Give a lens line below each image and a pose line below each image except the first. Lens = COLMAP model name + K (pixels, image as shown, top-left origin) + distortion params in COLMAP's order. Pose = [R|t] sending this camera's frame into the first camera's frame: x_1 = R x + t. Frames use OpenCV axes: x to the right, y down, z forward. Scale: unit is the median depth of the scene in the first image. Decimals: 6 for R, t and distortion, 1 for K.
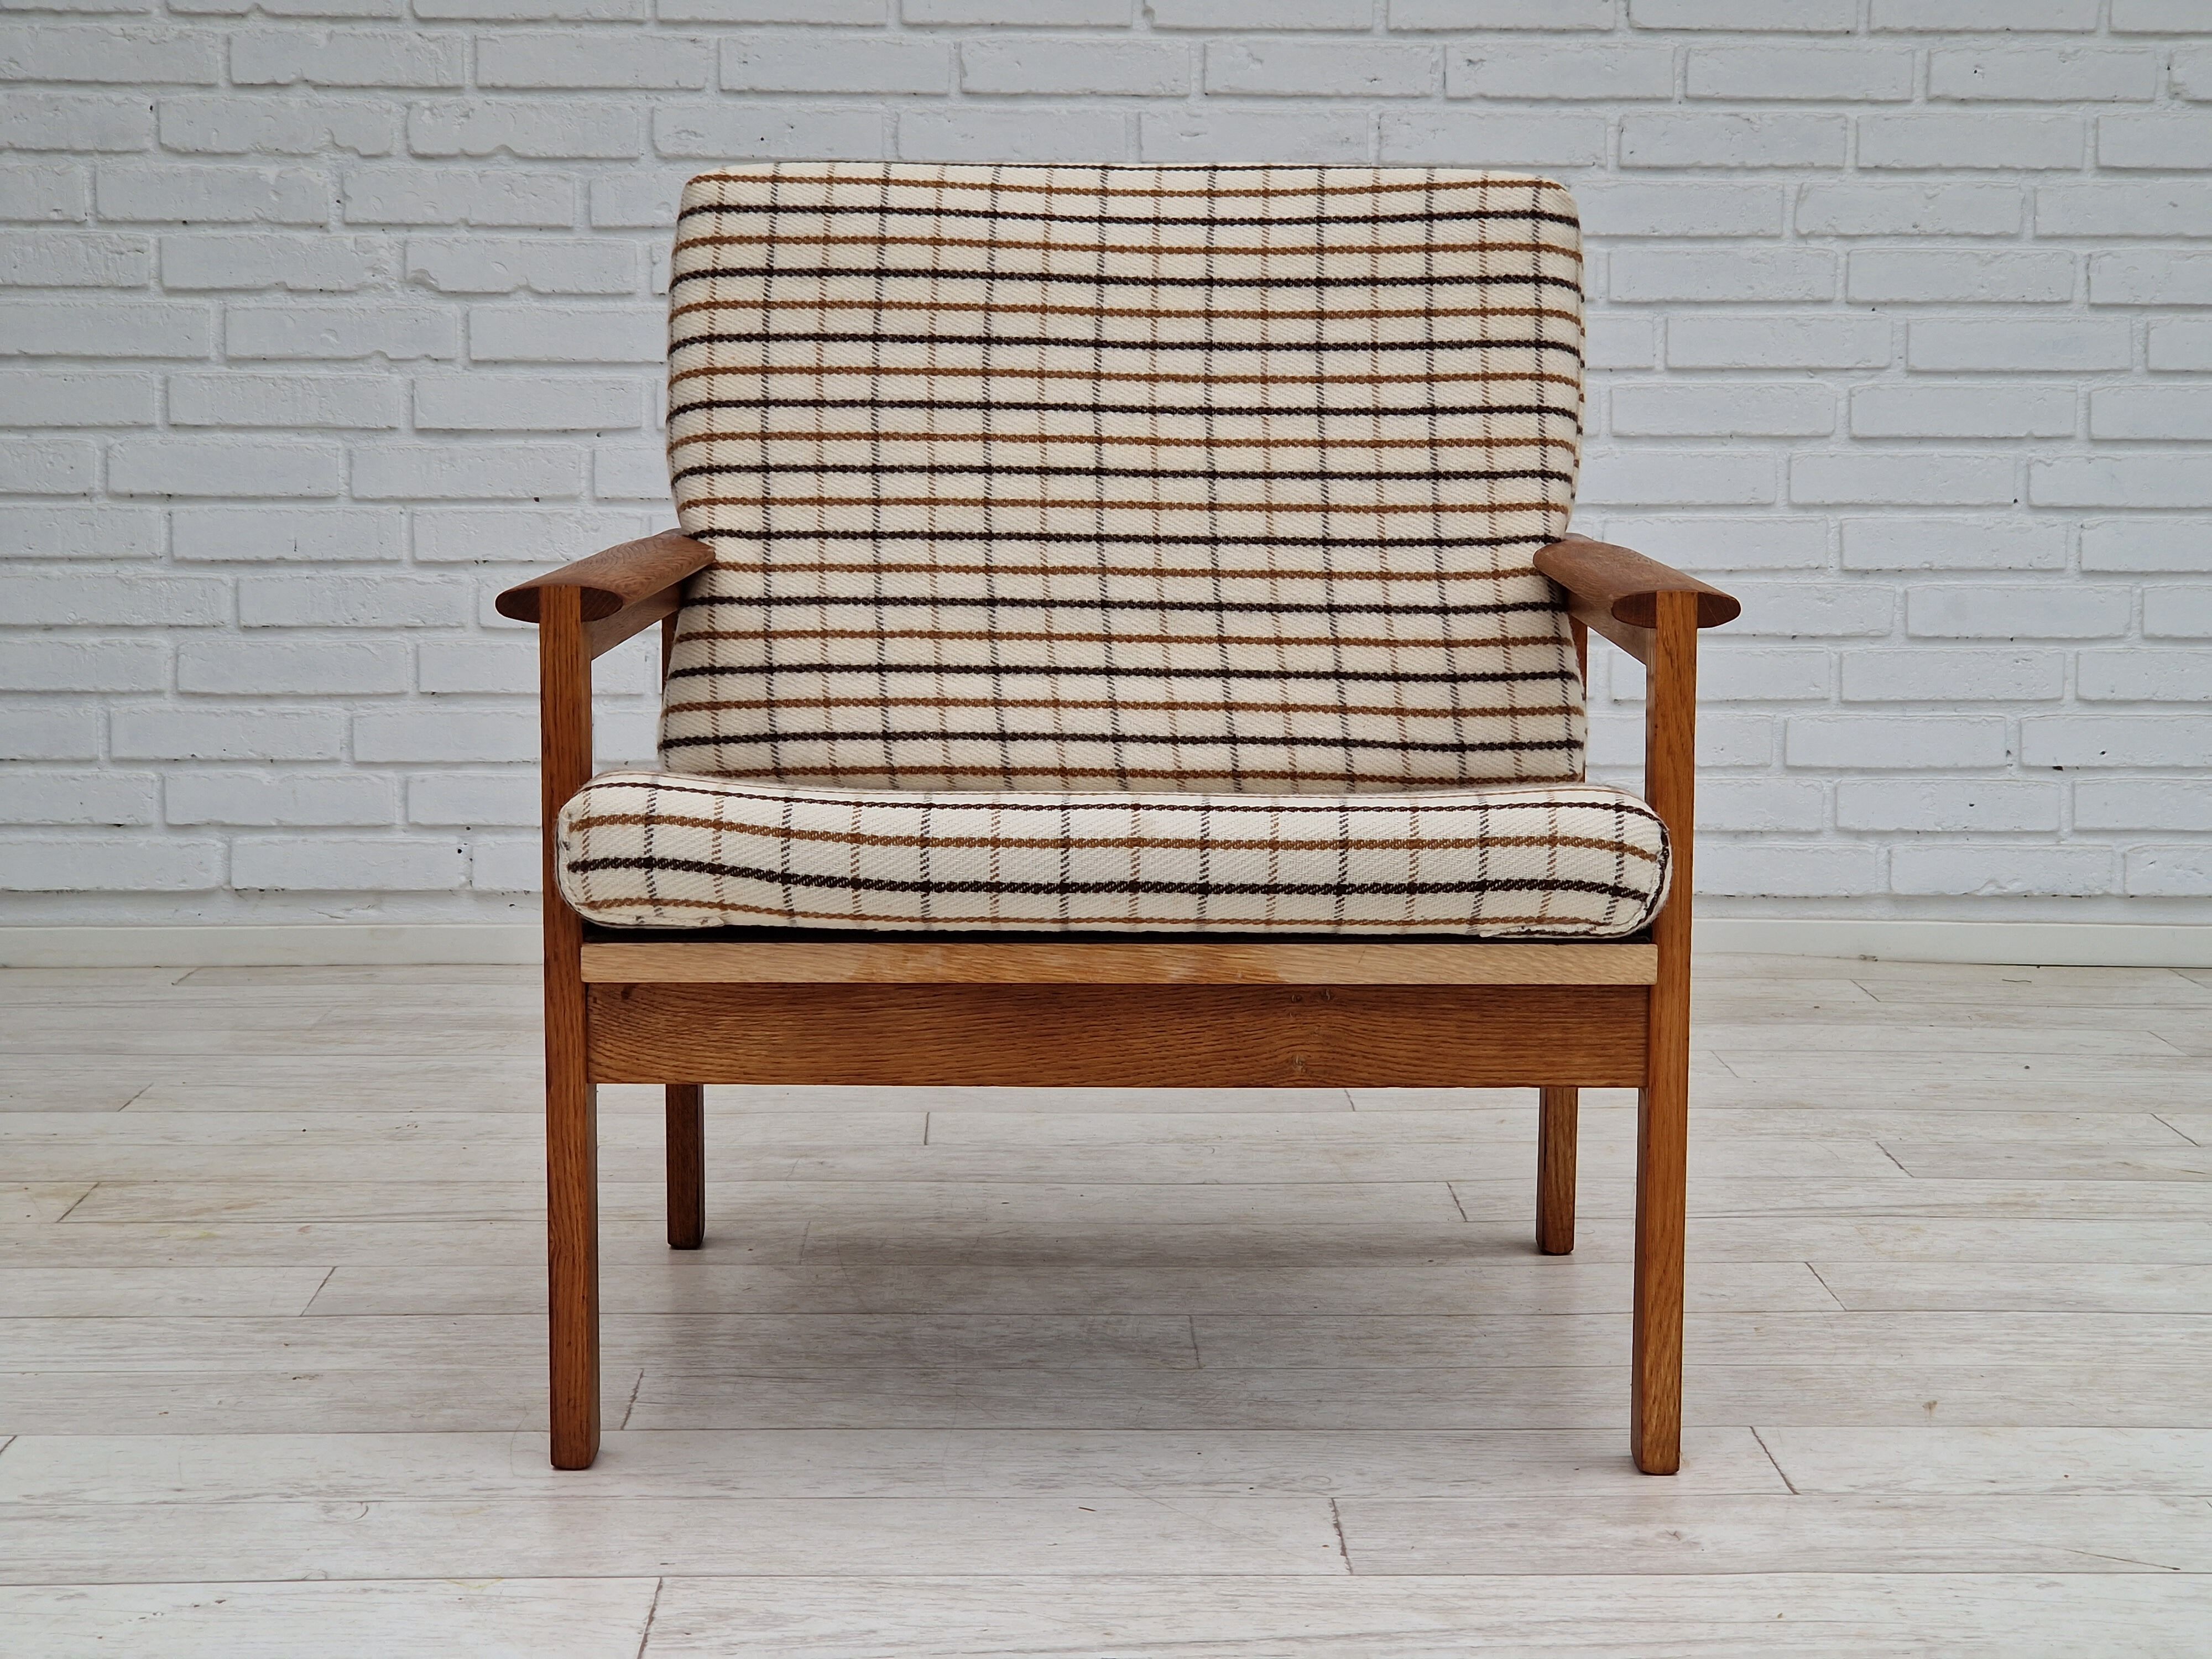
lens RADIAL K [[4218.4, 0, 1162.6], [0, 4218.4, 853.8], [0, 0, 1]] dist [0.073708, 0.000000]
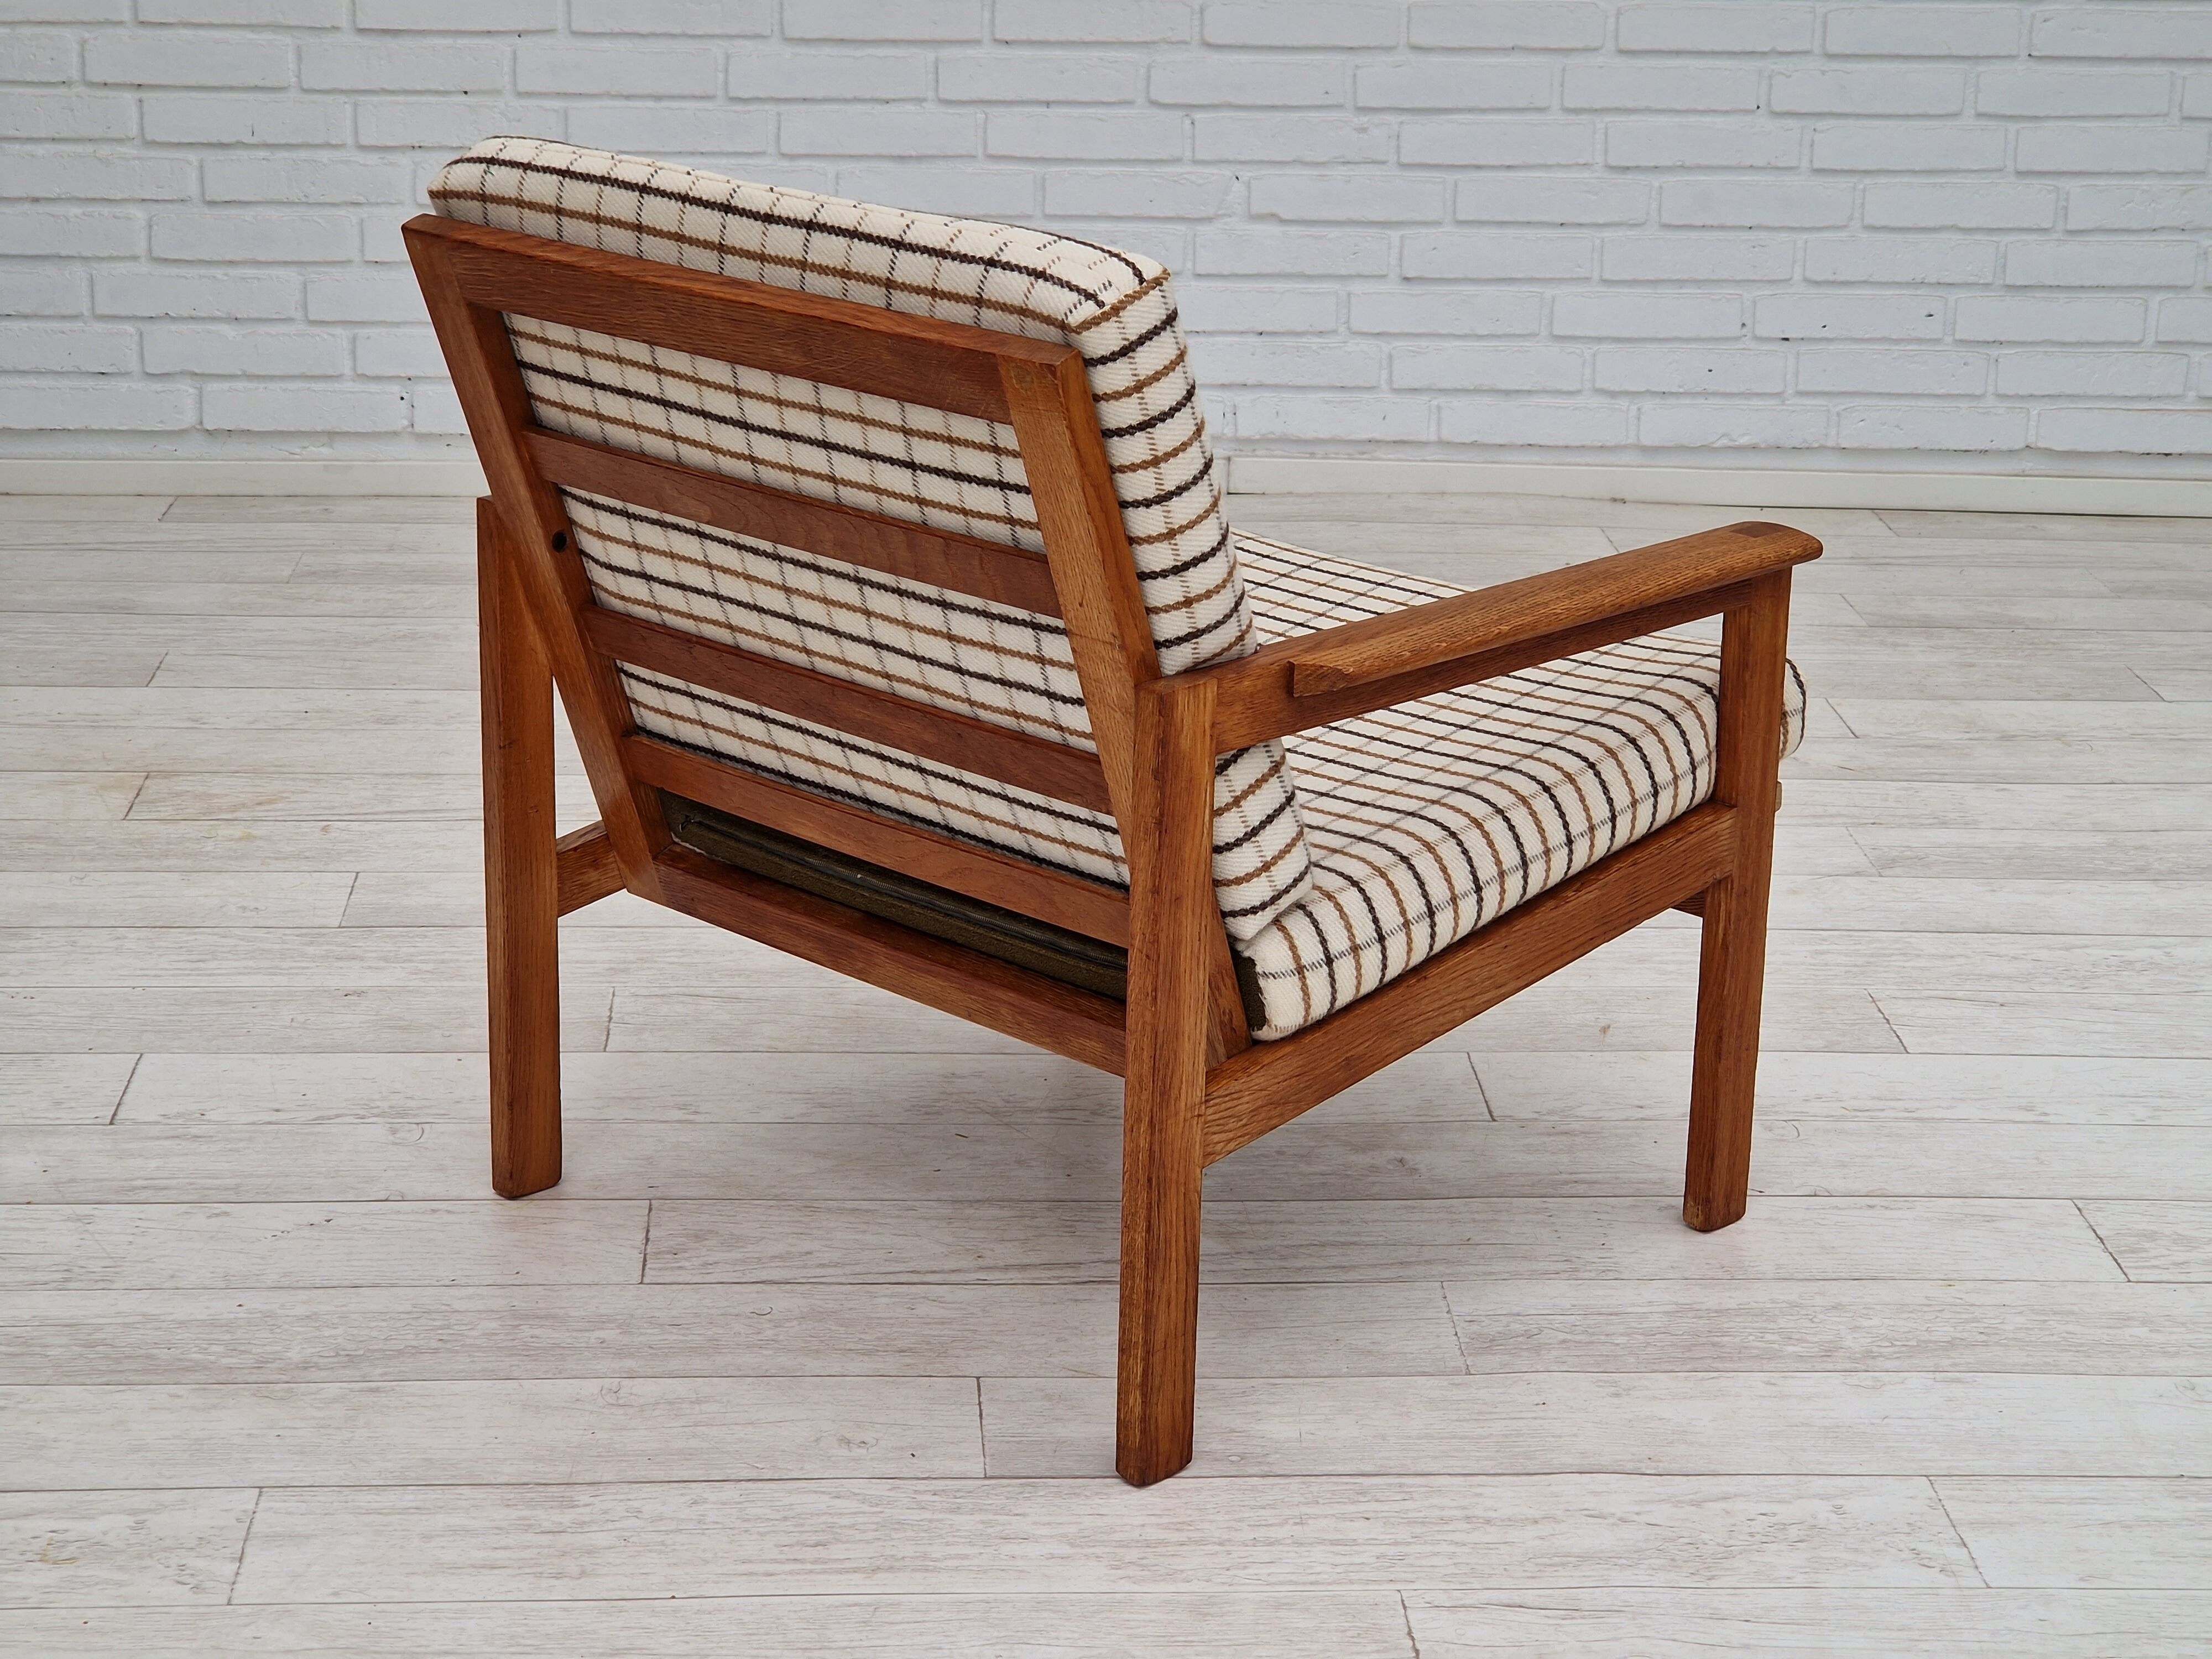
lens RADIAL K [[4218.4, 0, 1142.5], [0, 4218.4, 820.1], [0, 0, 1]] dist [0.073708, 0.000000]
pose [[0.999335, 0.007436, 0.035703, -0.005212], [-0.013782, 0.983397, 0.180943, -0.100729], [-0.033765, -0.181315, 0.982845, -0.161944]]
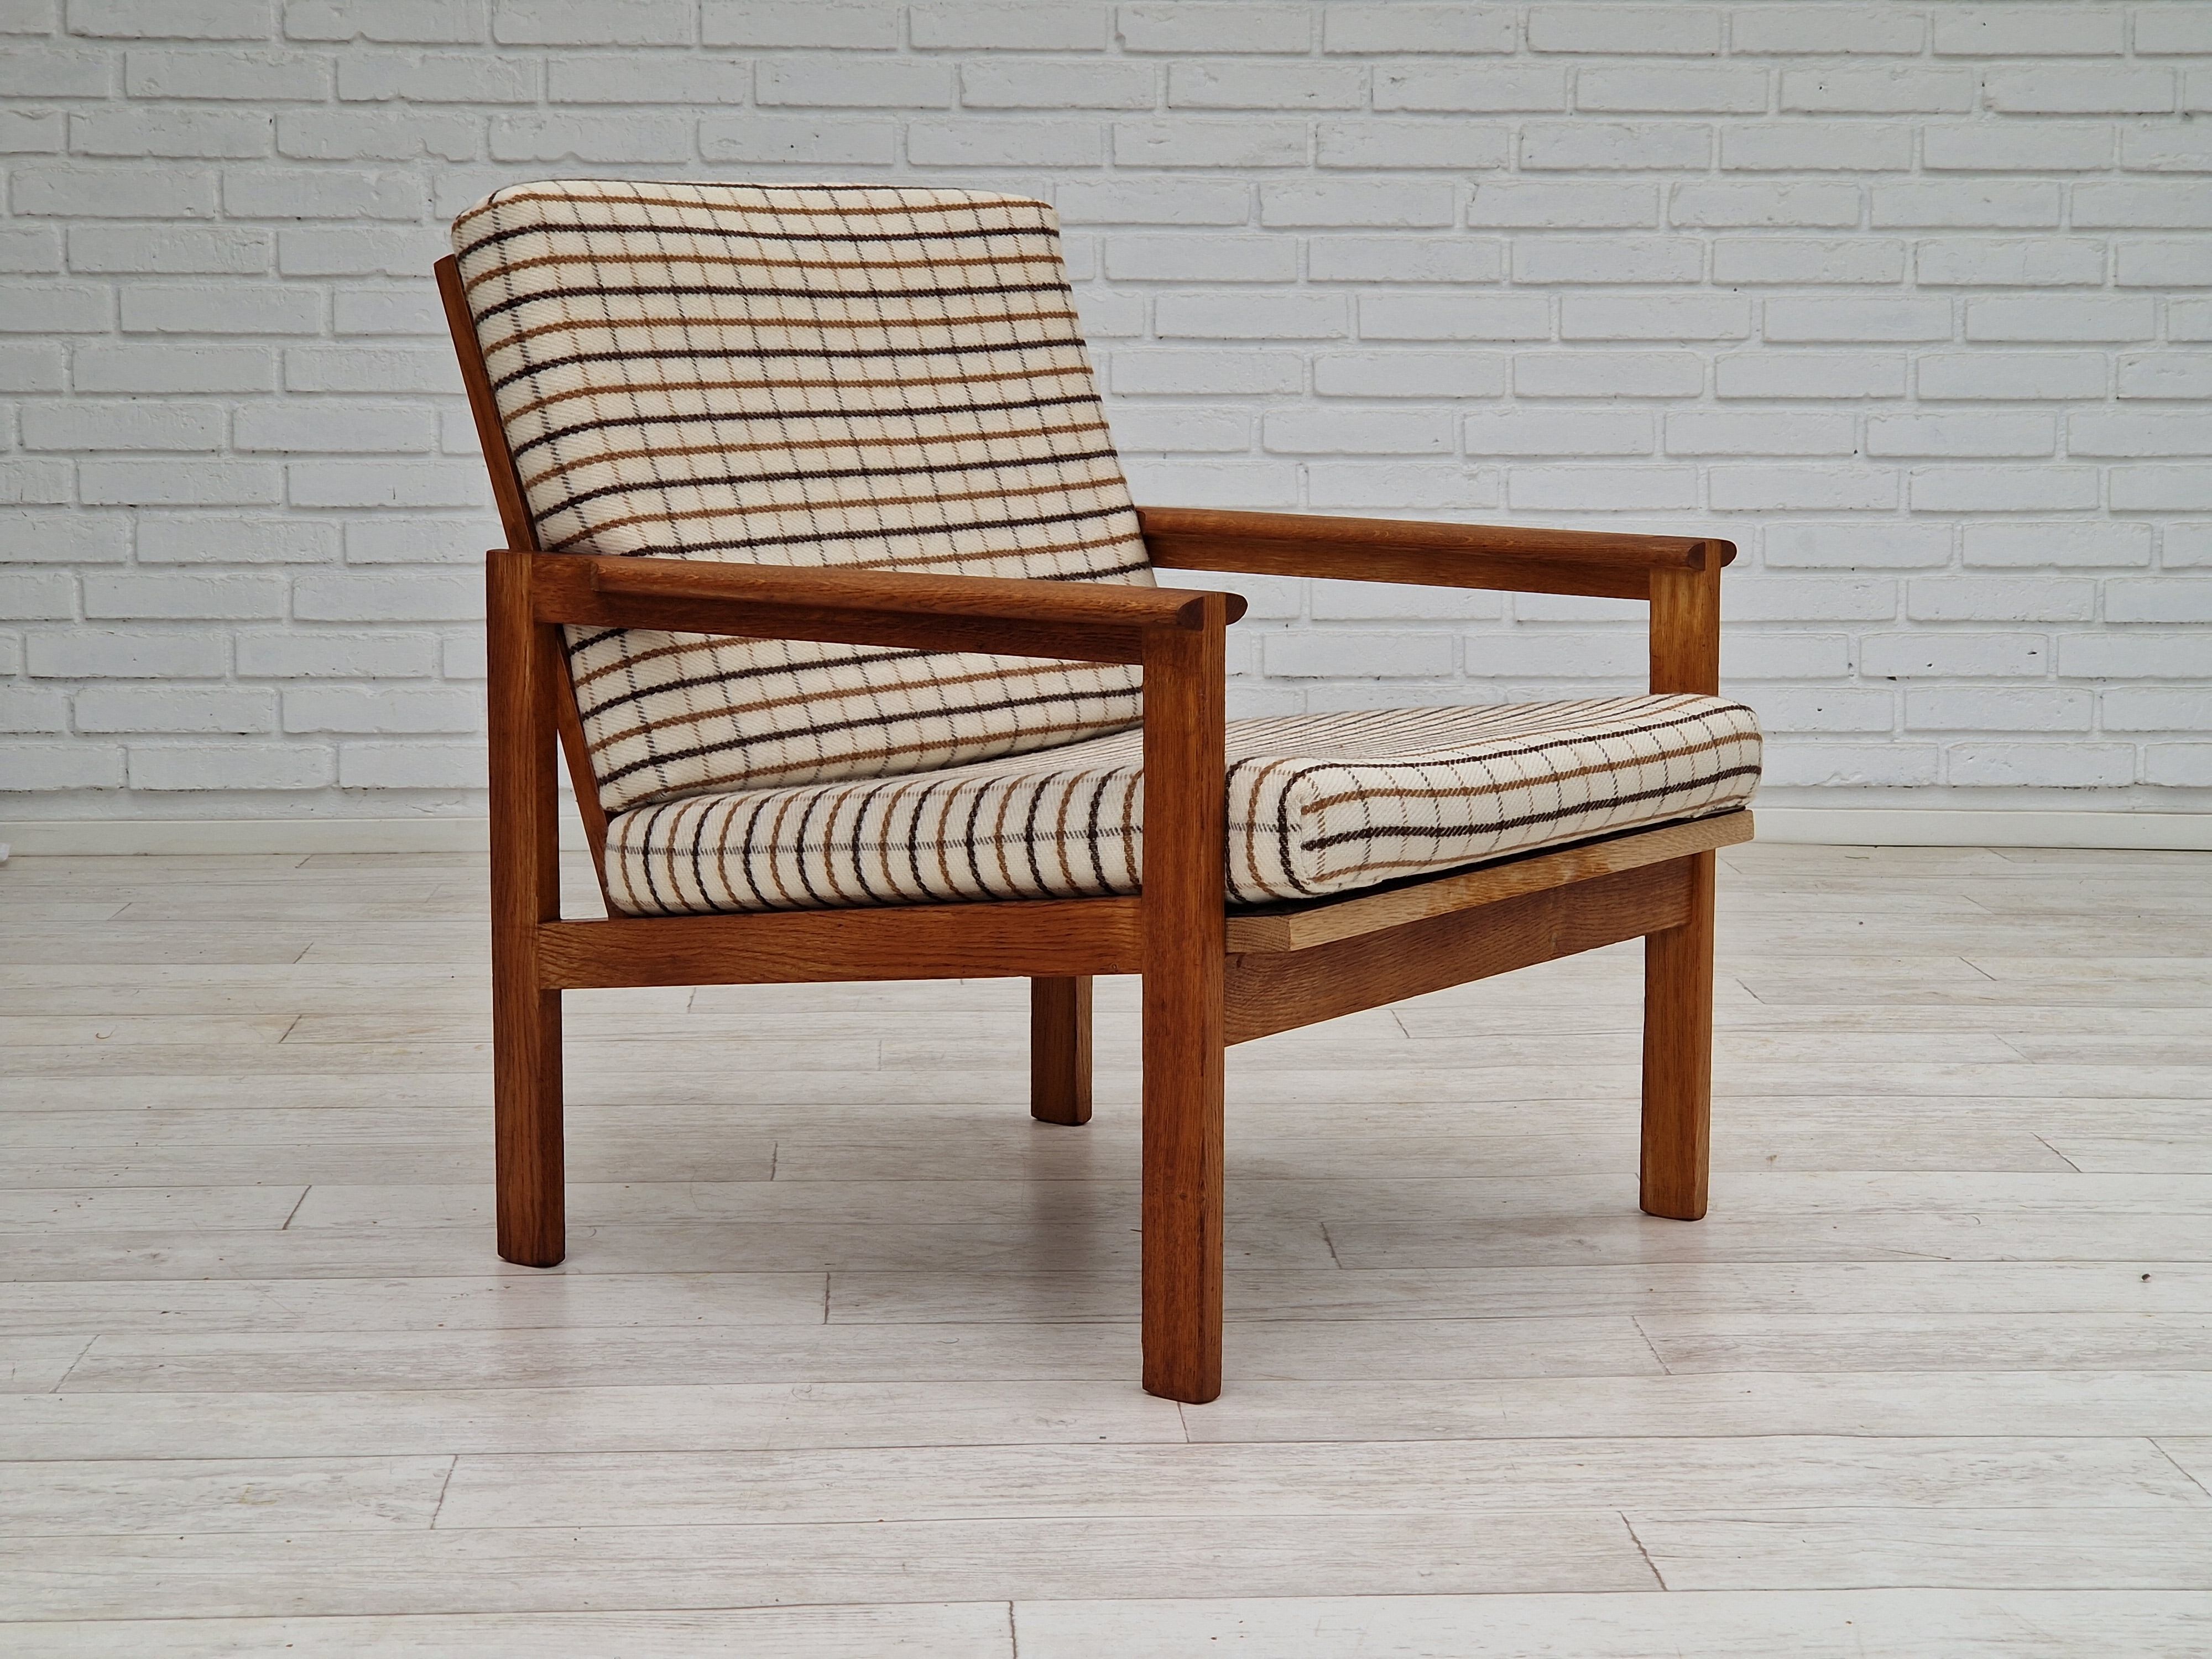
lens RADIAL K [[4218.4, 0, 1150.9], [0, 4218.4, 822.0], [0, 0, 1]] dist [0.073708, 0.000000]
pose [[0.999685, -0.005008, 0.024581, -0.024742], [0.004779, 0.999945, 0.009369, 0.008115], [-0.024626, -0.009248, 0.999654, -0.177712]]
